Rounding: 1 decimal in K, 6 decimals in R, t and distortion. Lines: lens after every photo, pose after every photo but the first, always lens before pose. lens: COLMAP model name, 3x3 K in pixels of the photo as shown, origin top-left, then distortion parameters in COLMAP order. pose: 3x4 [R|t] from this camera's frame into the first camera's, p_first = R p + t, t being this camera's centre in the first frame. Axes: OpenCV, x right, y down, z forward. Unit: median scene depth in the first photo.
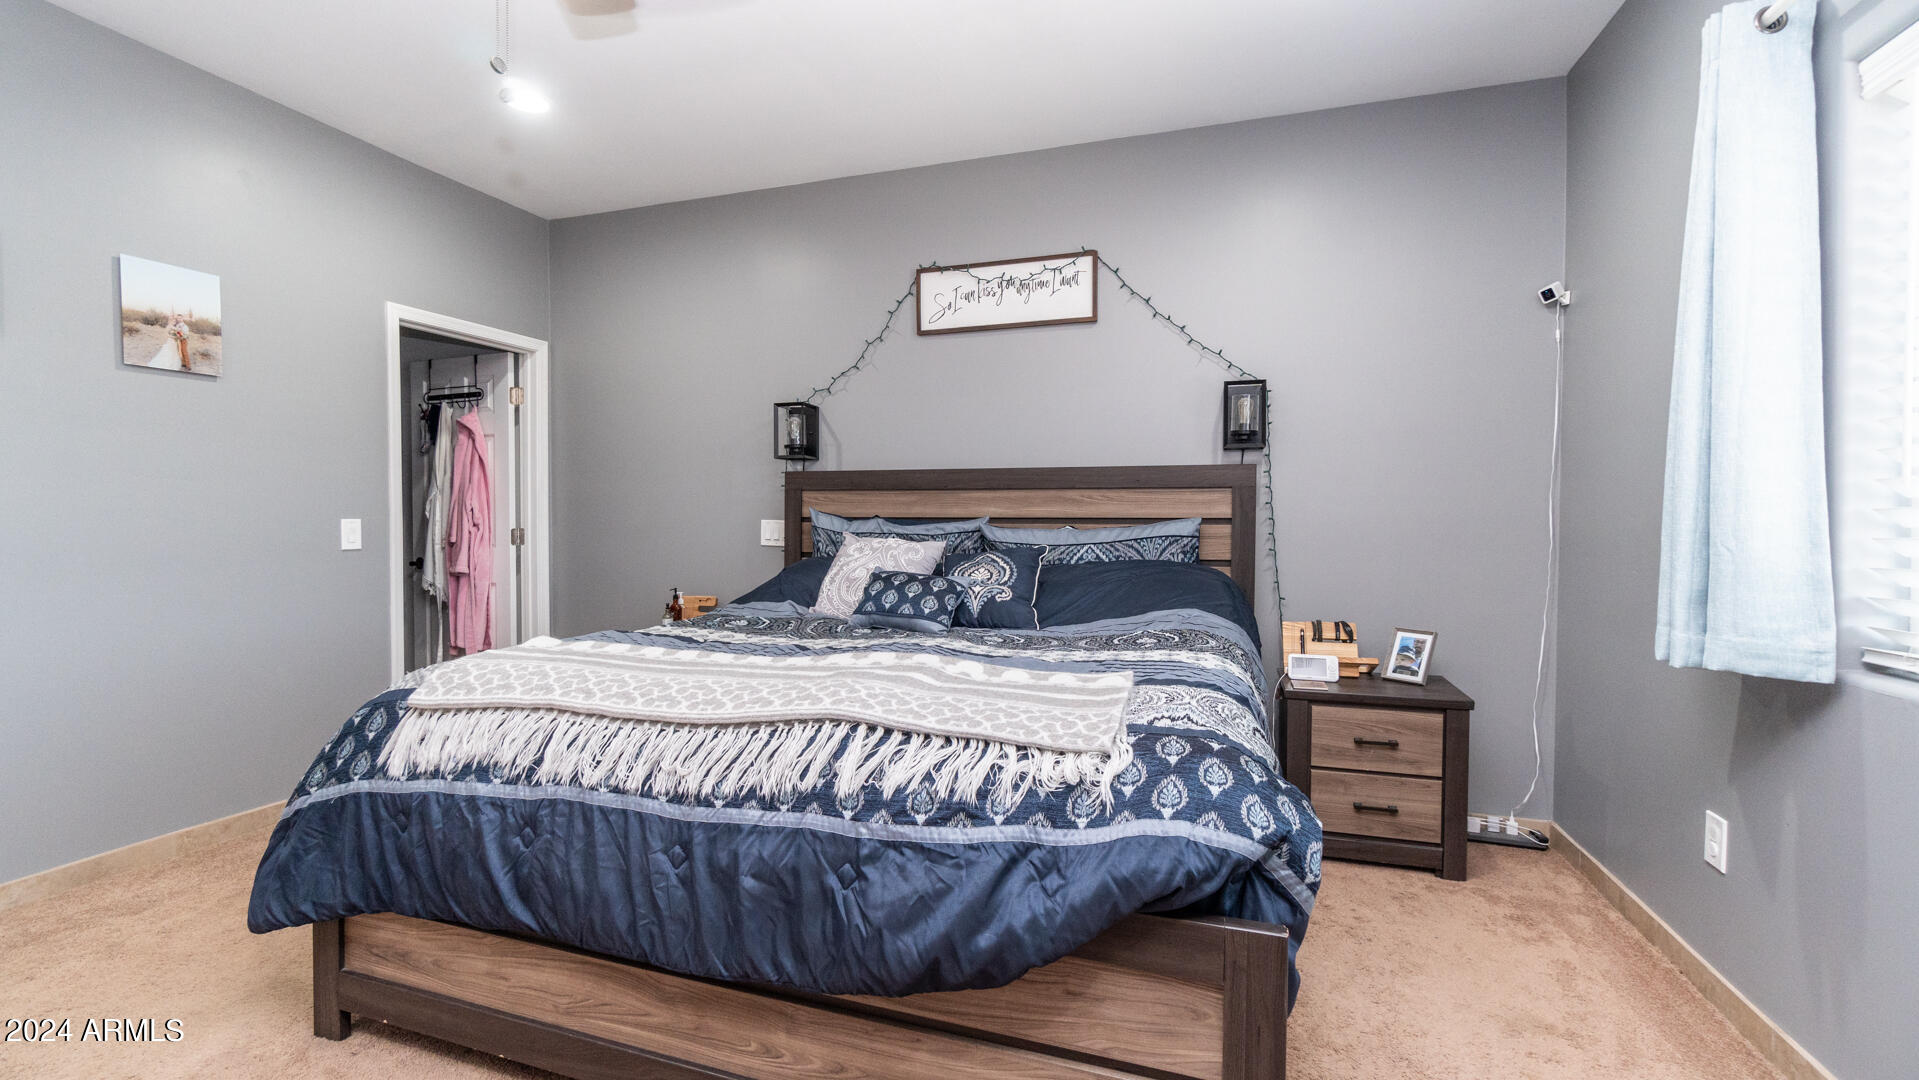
lens RADIAL K [[829.7, 0, 950.9], [0, 829.7, 545.0], [0, 0, 1]] dist [-0.000876, -0.000031]
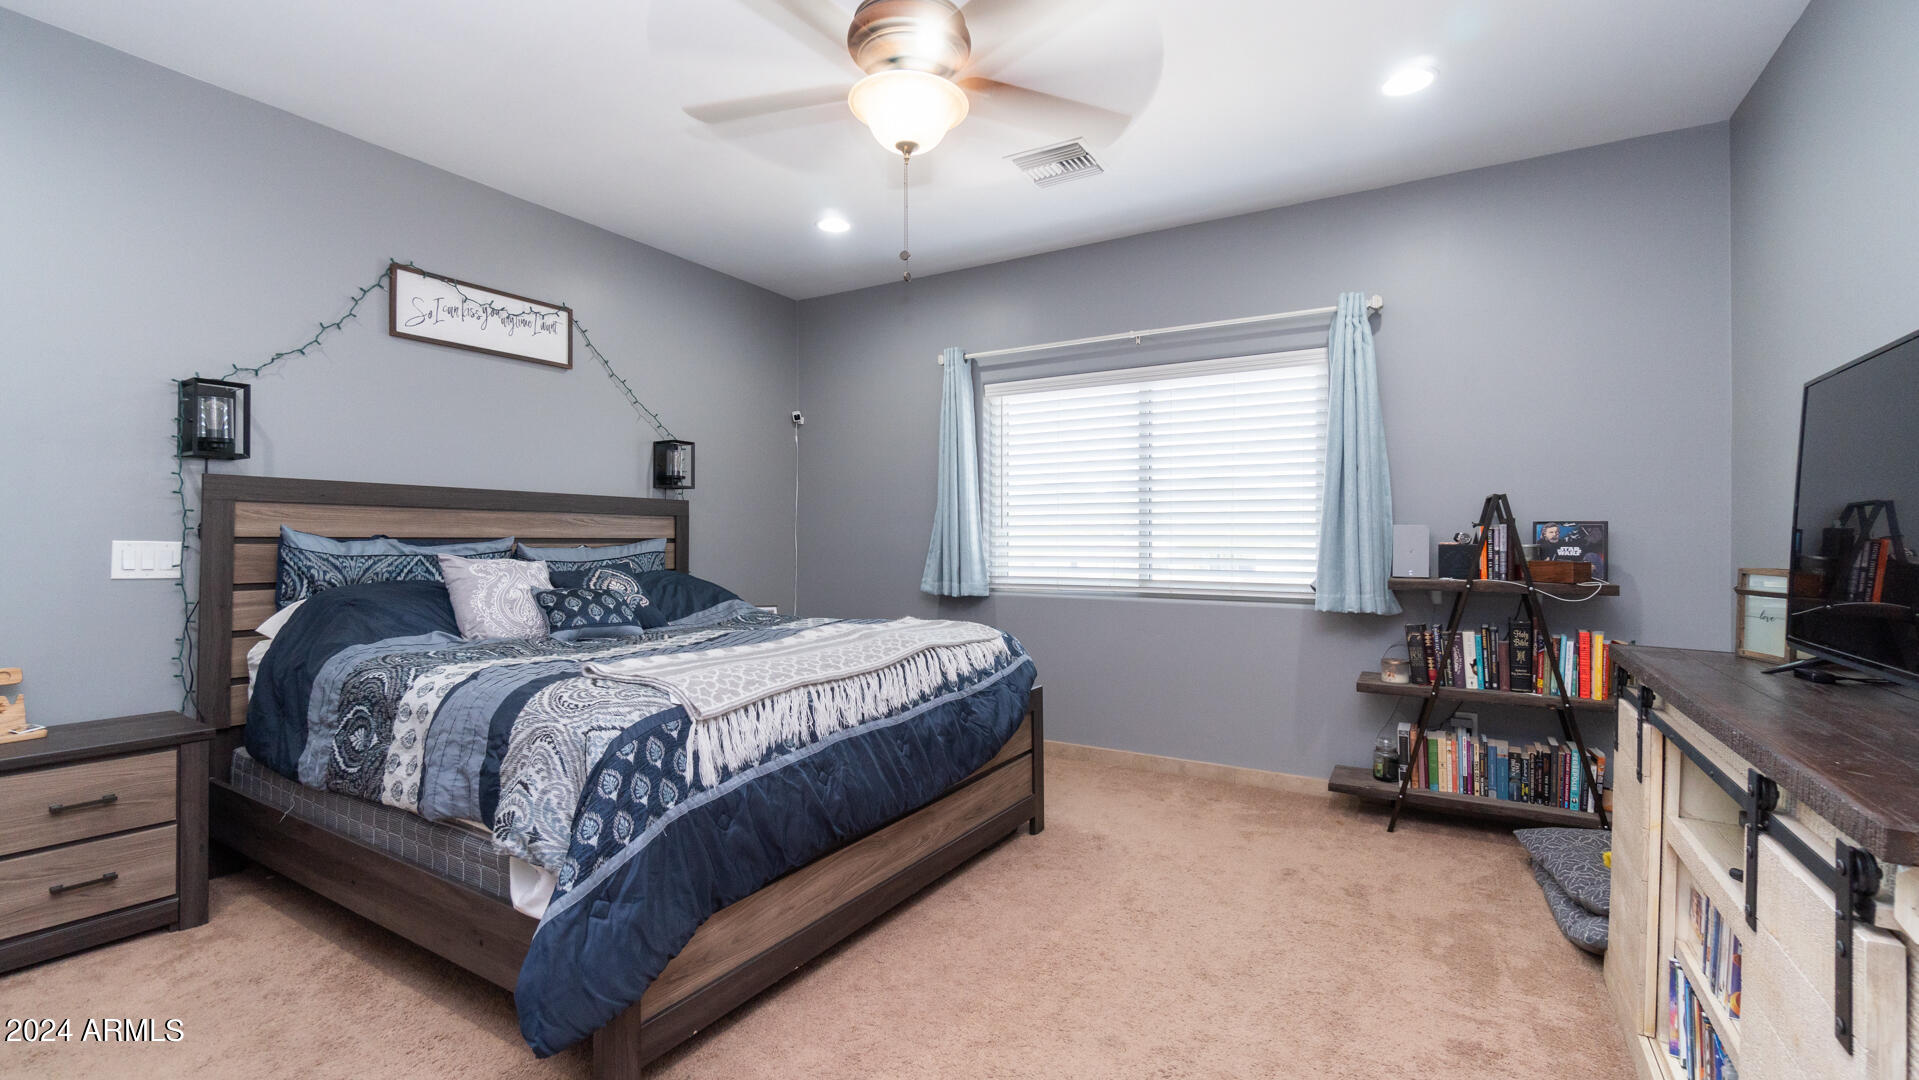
lens RADIAL K [[829.7, 0, 951.6], [0, 829.7, 539.2], [0, 0, 1]] dist [-0.000876, -0.000031]
pose [[0.201209, -0.002227, 0.979546, -1.002020], [0.027882, 0.999605, -0.003455, -0.014346], [-0.979151, 0.028007, 0.201192, 0.288367]]
